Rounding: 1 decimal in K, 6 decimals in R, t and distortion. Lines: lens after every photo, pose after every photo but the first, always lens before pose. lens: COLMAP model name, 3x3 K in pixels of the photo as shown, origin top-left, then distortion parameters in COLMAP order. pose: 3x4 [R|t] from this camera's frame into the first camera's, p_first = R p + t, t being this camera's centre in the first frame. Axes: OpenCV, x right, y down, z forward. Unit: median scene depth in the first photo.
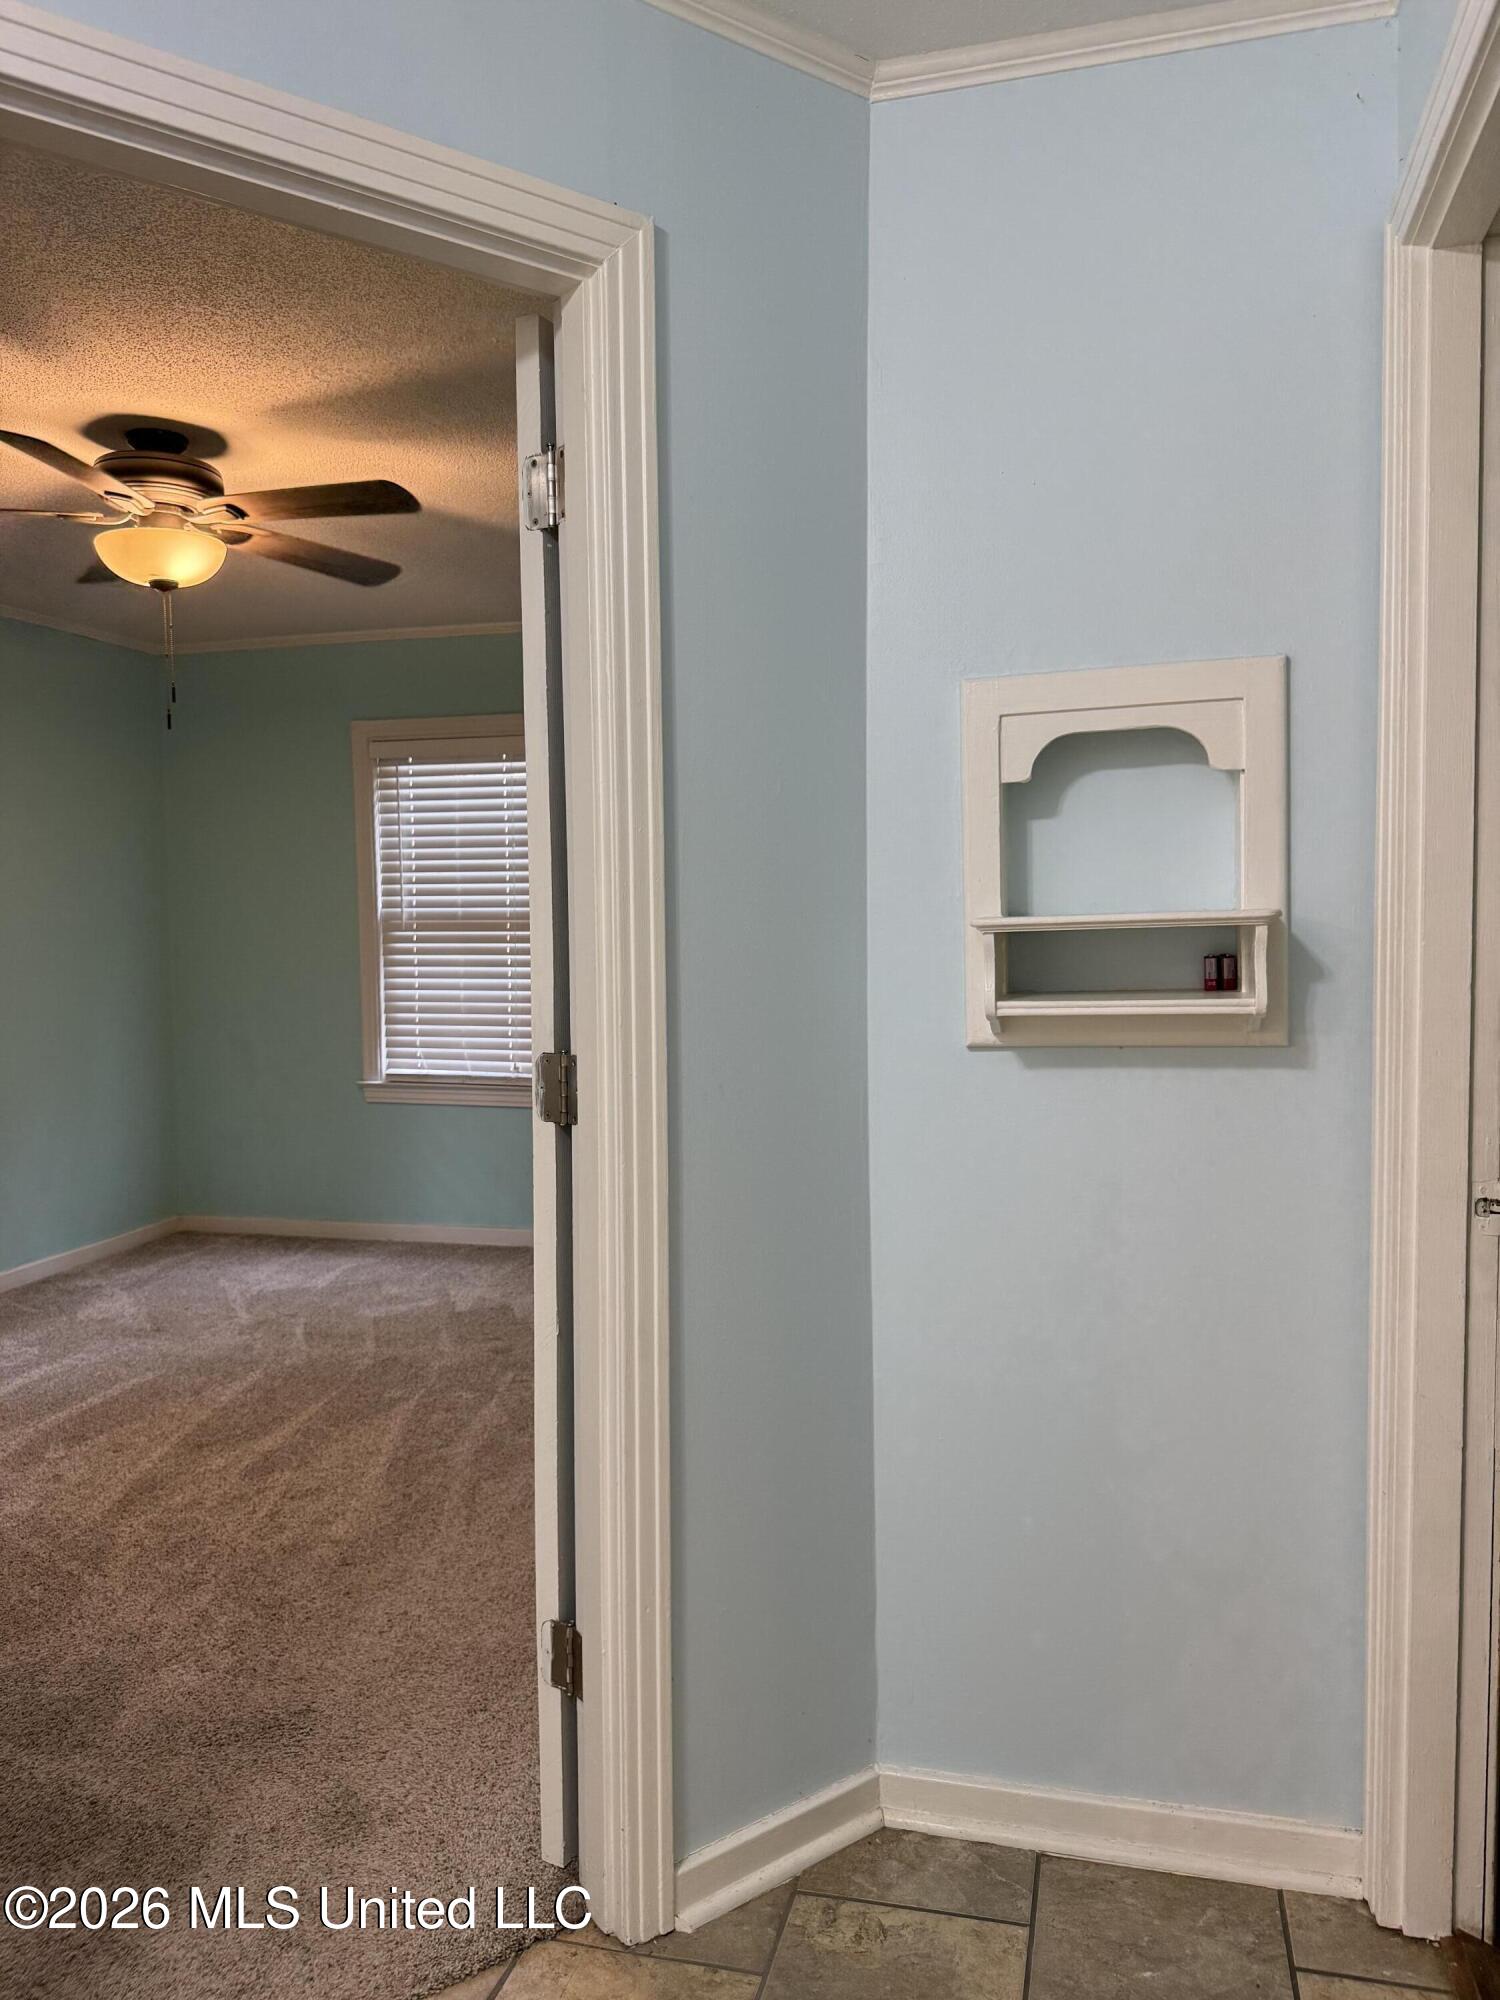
lens RADIAL K [[1405.2, 0, 742.0], [0, 1405.2, 974.2], [0, 0, 1]] dist [-0.019884, -0.003259]
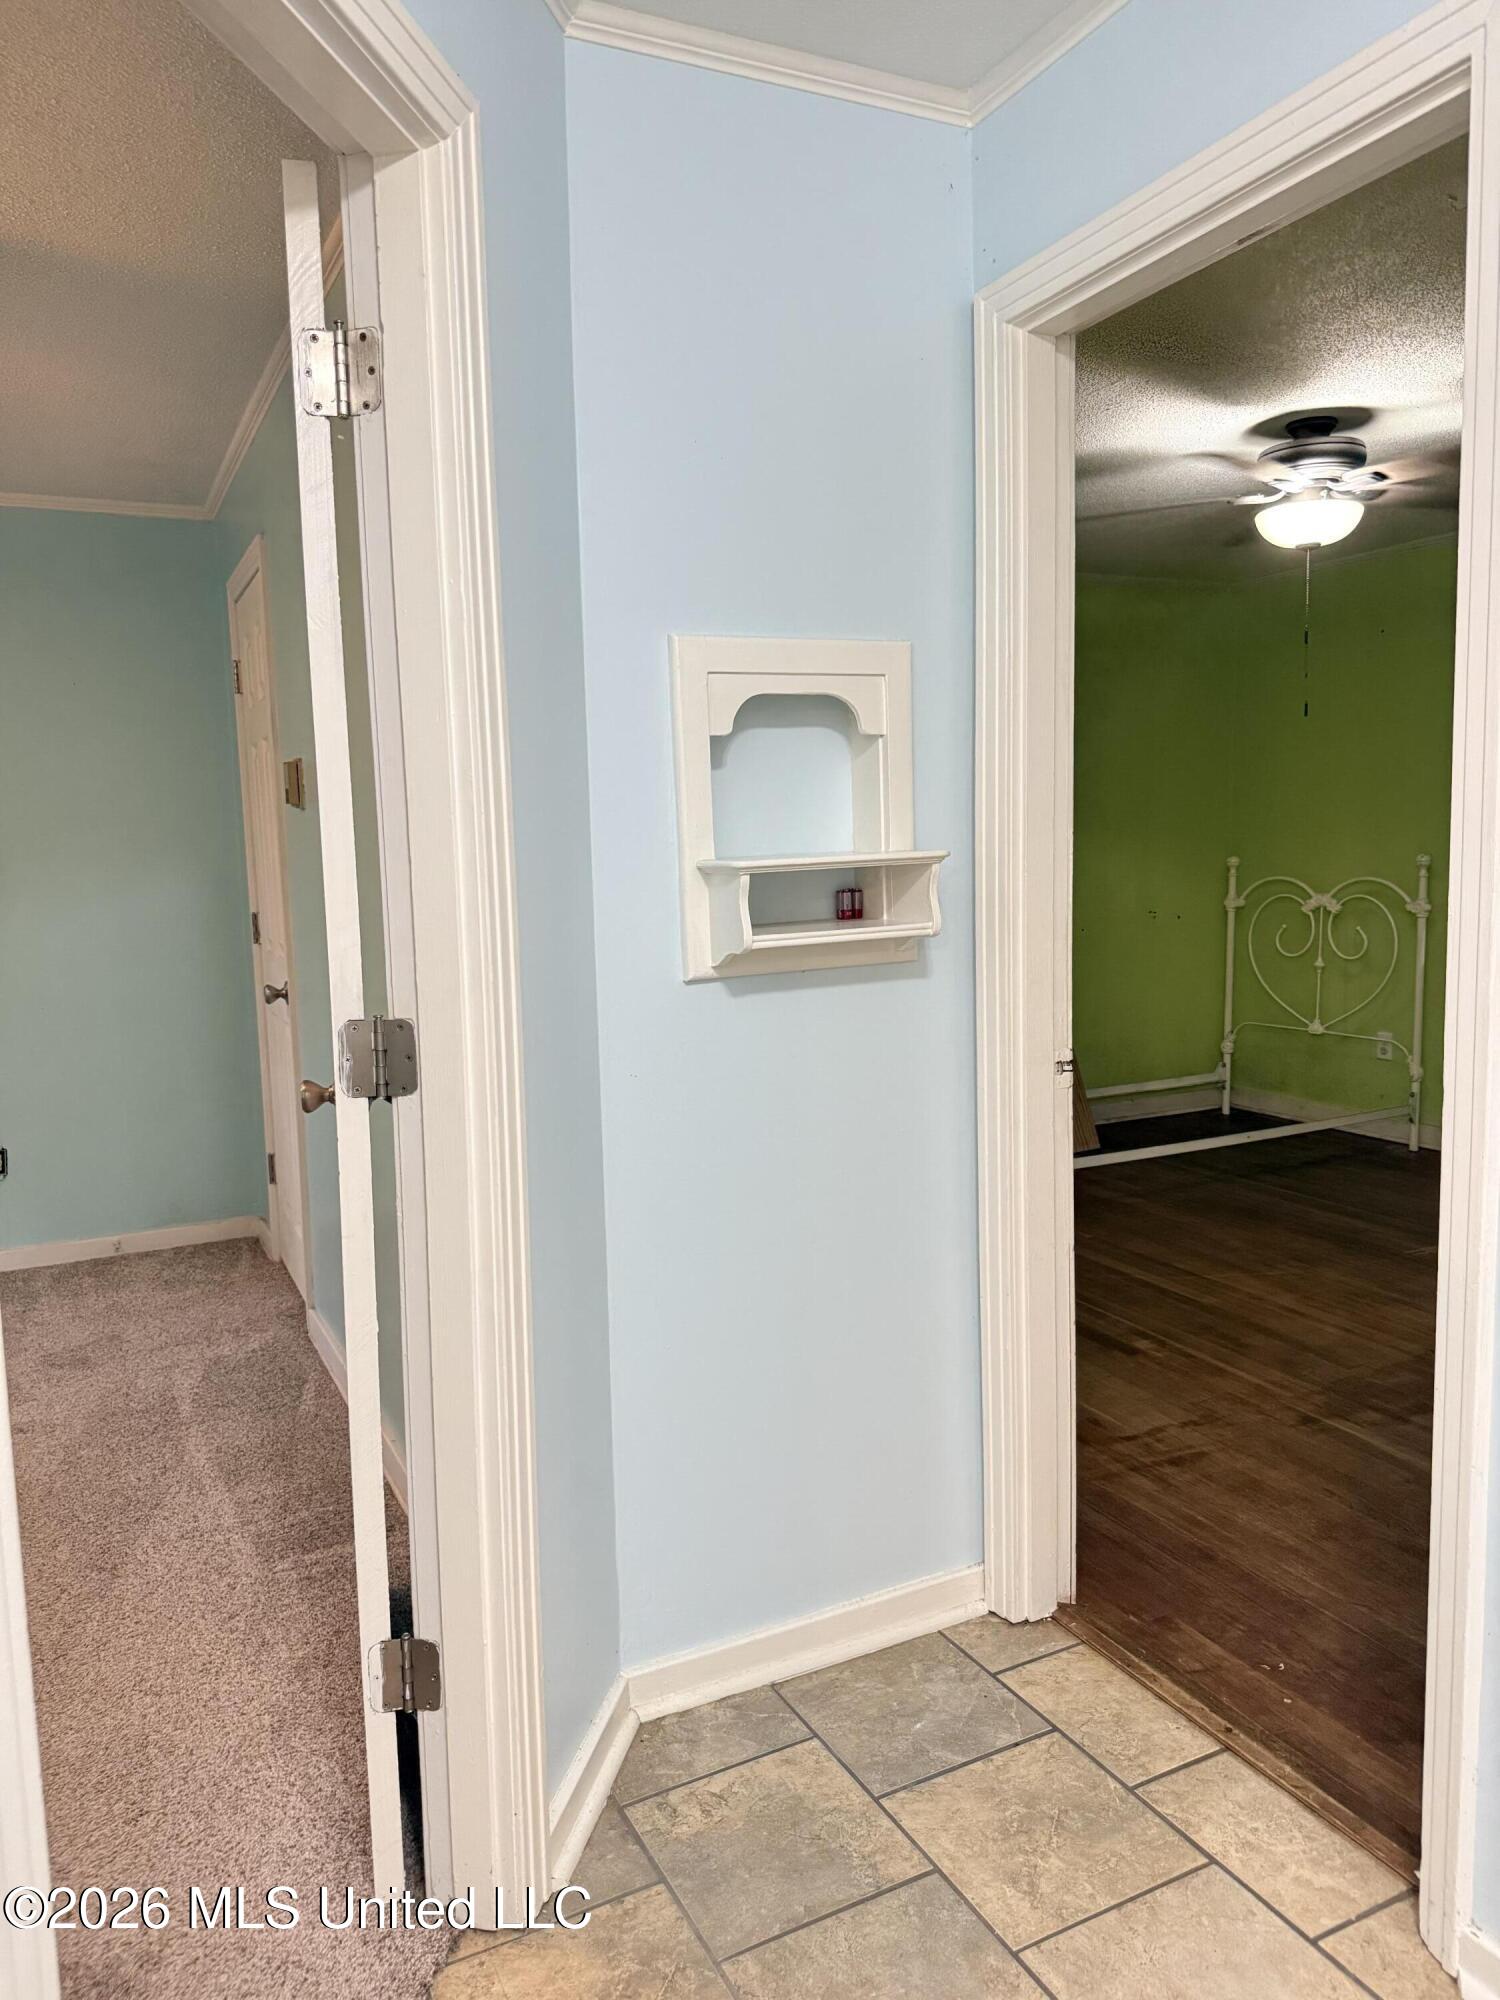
lens RADIAL K [[1395.4, 0, 747.1], [0, 1395.4, 984.5], [0, 0, 1]] dist [0.006811, -0.031658]
pose [[0.749603, -0.071414, 0.658023, -0.301292], [0.043739, 0.997334, 0.058412, -0.003830], [-0.660441, -0.015004, 0.750728, 0.097546]]
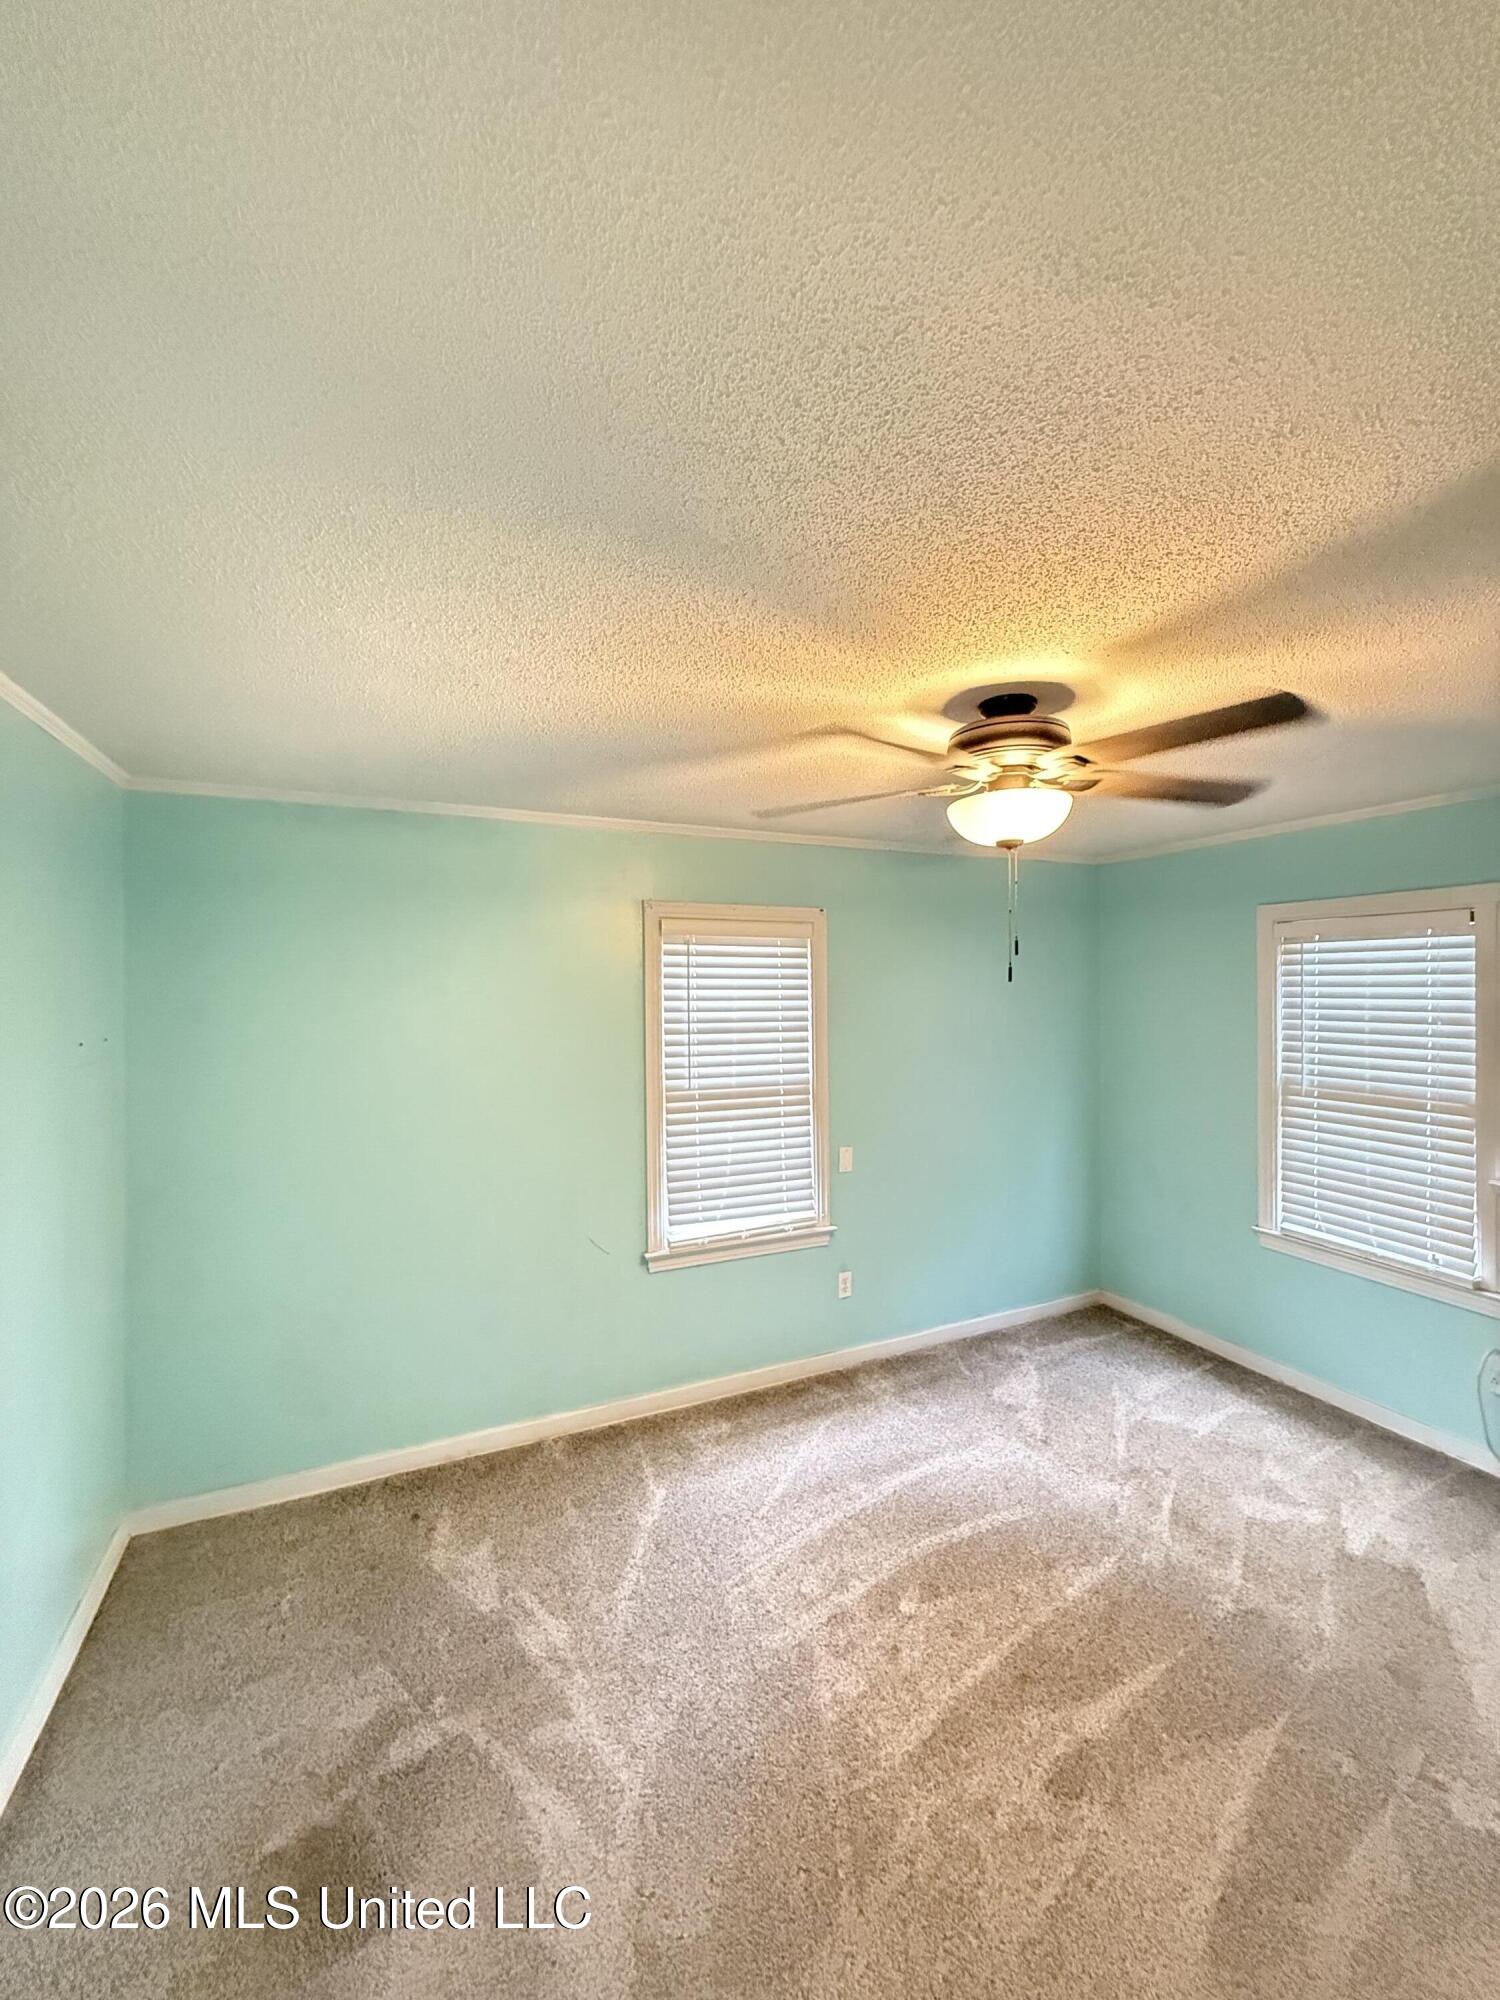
lens RADIAL K [[806.4, 0, 752.6], [0, 806.4, 982.5], [0, 0, 1]] dist [-0.013921, 0.004225]
pose [[0.647686, 0.005893, -0.761885, -0.083076], [-0.039283, 0.998898, -0.025669, -0.158612], [0.760894, 0.046554, 0.647204, 0.491372]]
